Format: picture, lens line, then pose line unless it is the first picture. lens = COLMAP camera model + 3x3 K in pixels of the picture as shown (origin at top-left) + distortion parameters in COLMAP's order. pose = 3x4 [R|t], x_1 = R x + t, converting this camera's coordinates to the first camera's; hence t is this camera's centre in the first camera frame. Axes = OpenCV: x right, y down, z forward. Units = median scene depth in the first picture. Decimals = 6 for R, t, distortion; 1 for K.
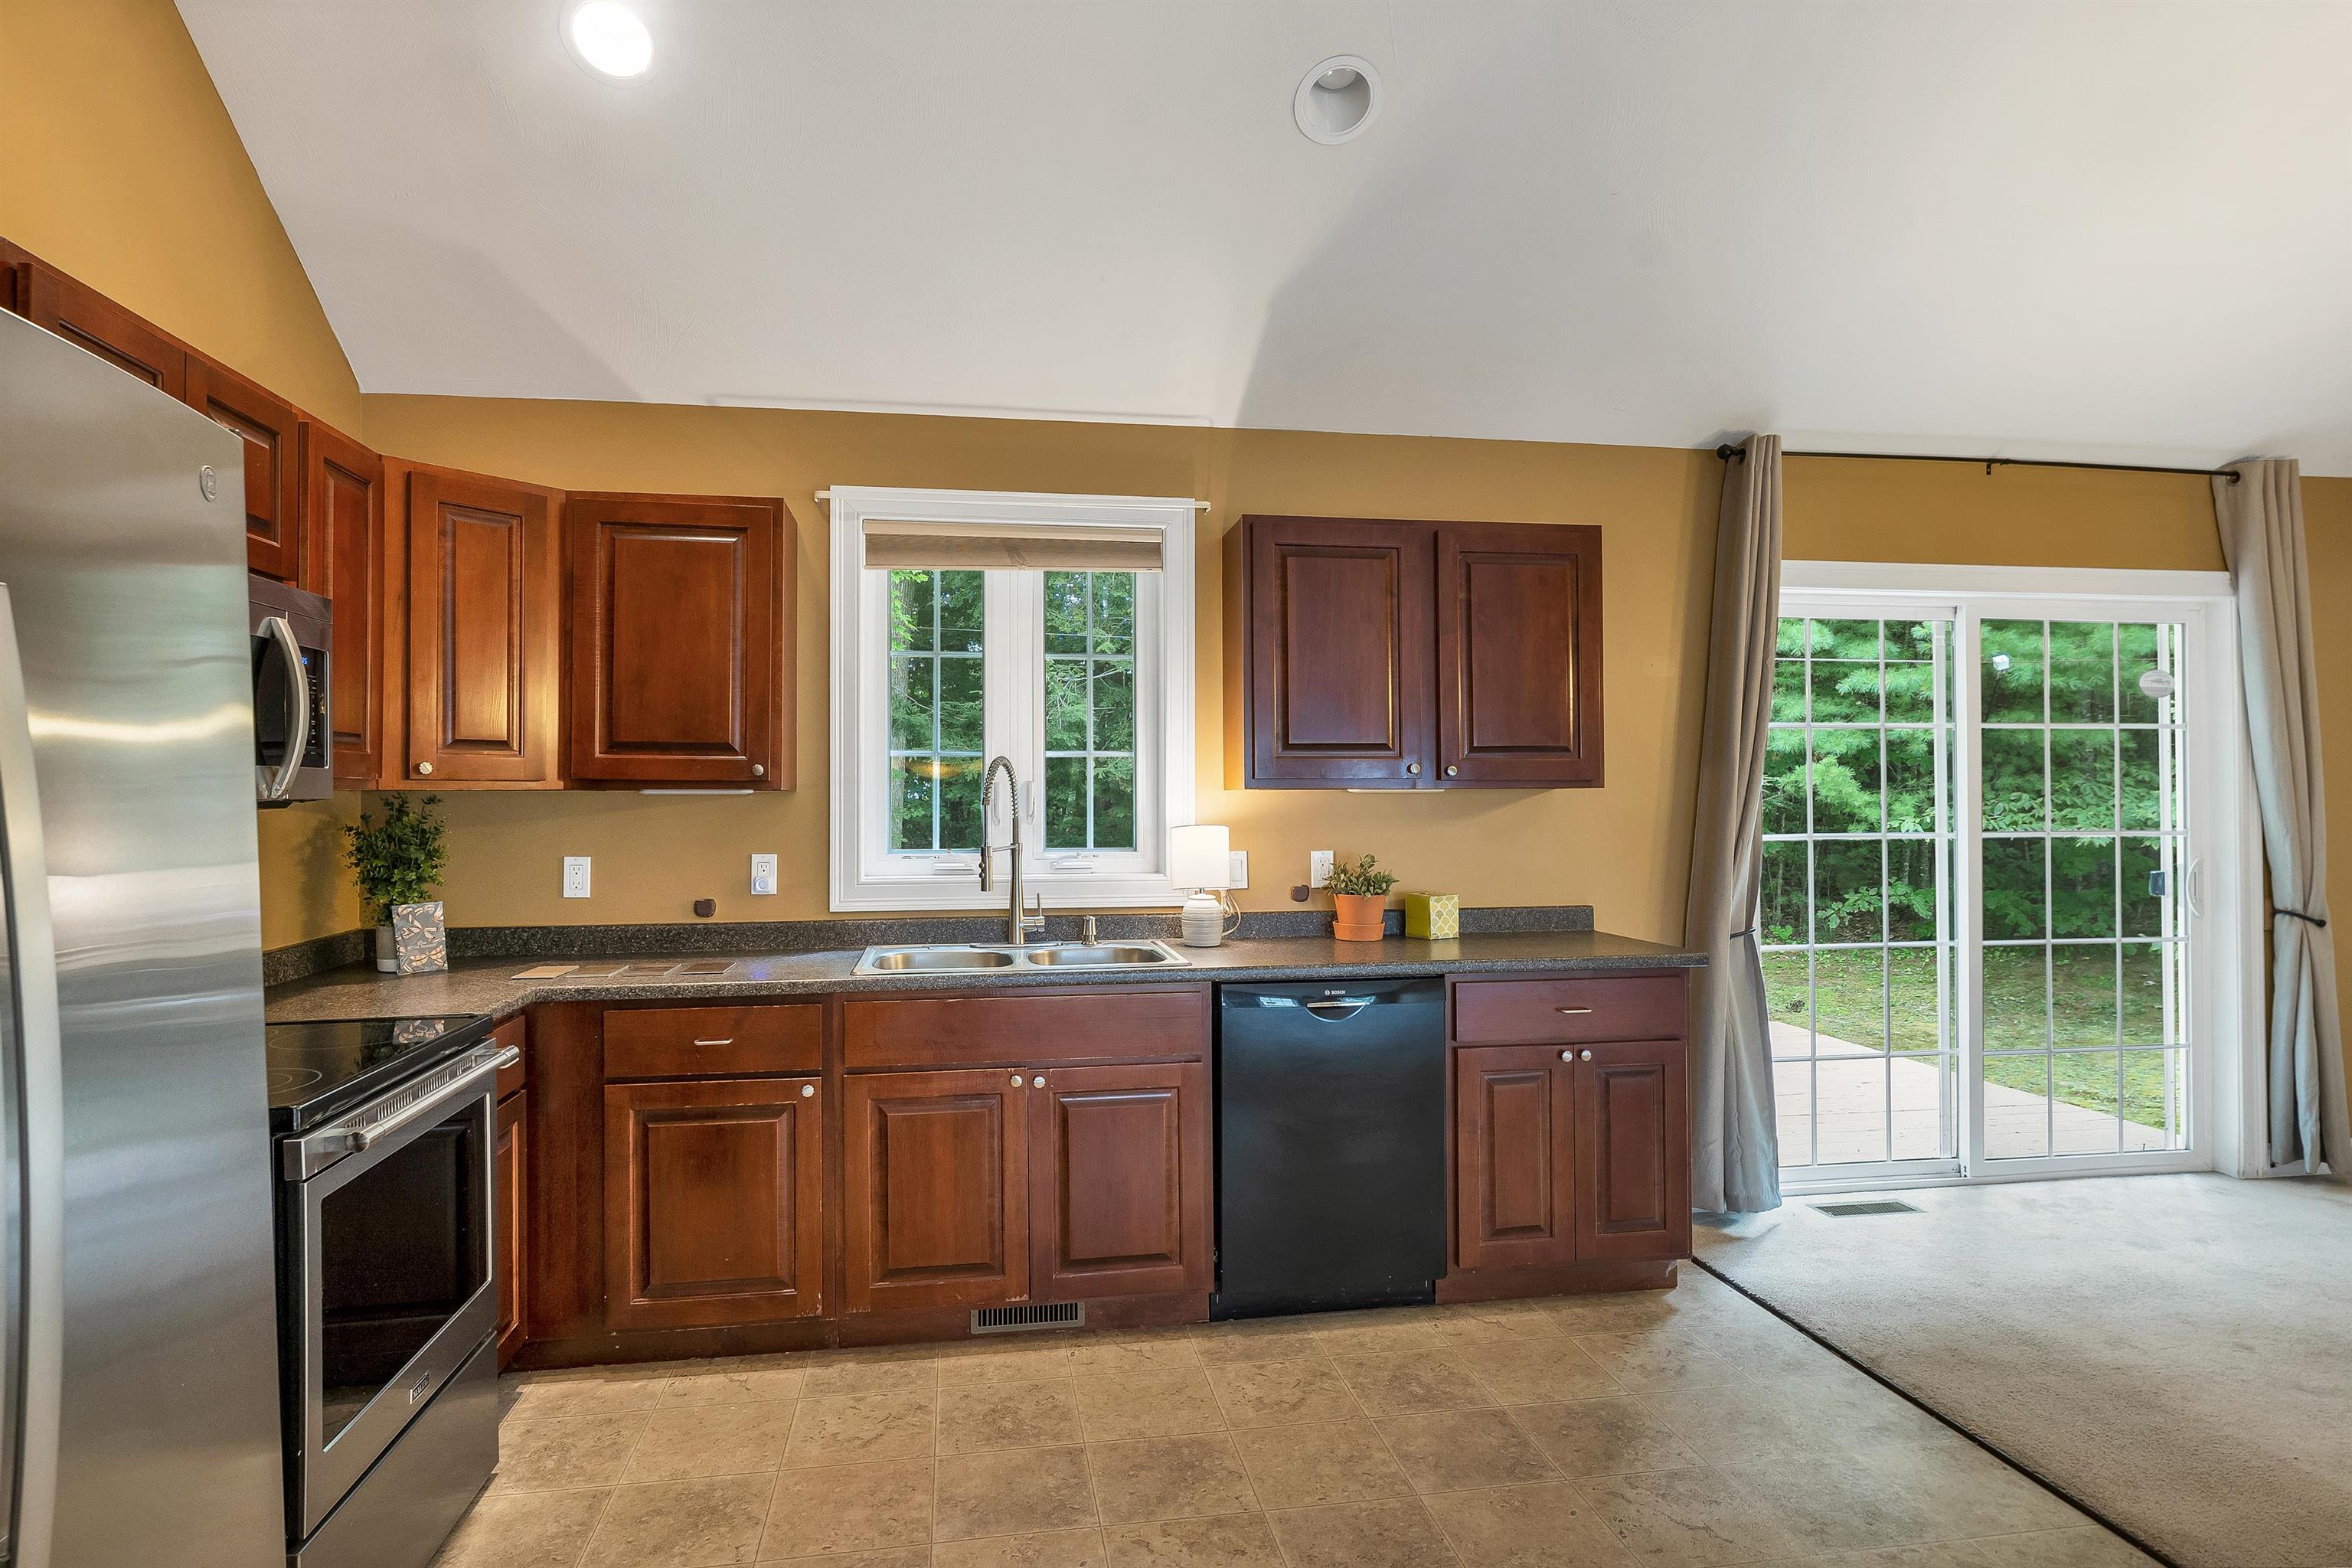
lens RADIAL K [[1253.2, 0, 1172.7], [0, 1253.2, 794.9], [0, 0, 1]] dist [0.005228, 0.000188]
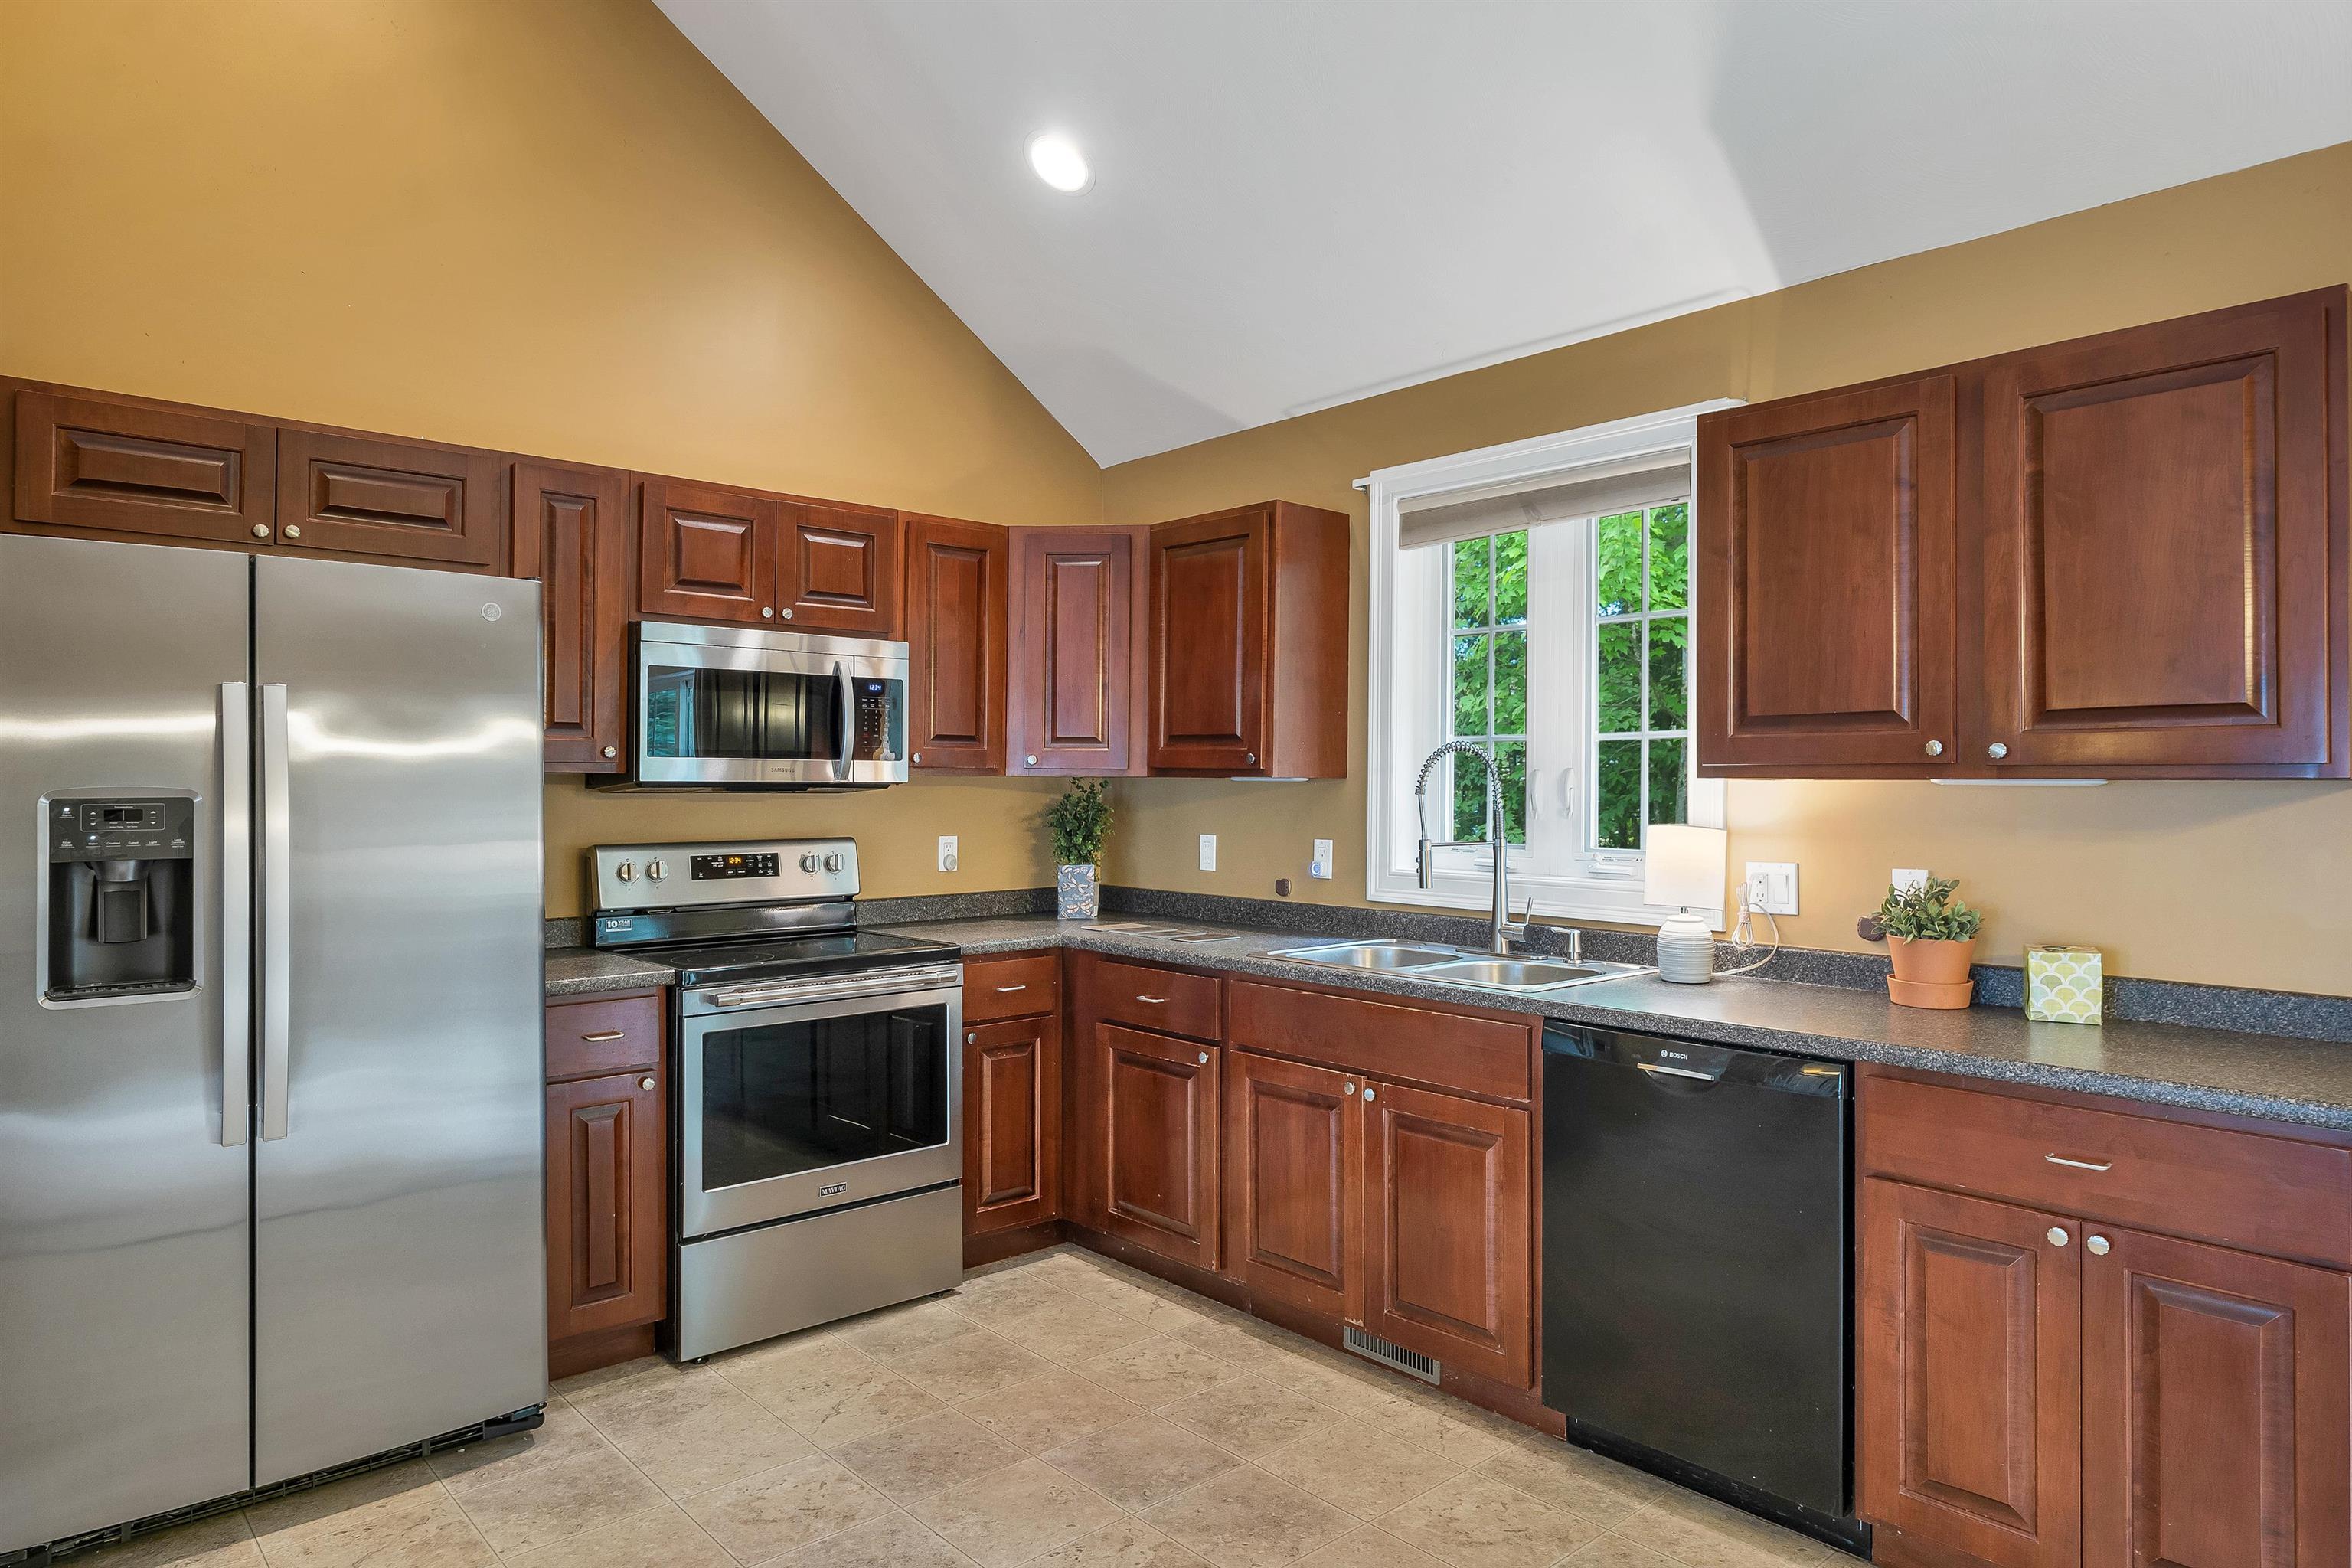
lens RADIAL K [[1416.8, 0, 1174.2], [0, 1416.8, 769.4], [0, 0, 1]] dist [0.009245, -0.002167]
pose [[0.540918, -0.000270, -0.841076, 0.623755], [-0.001882, 0.999997, -0.001531, -0.008848], [0.841073, 0.002411, 0.540915, 0.278444]]
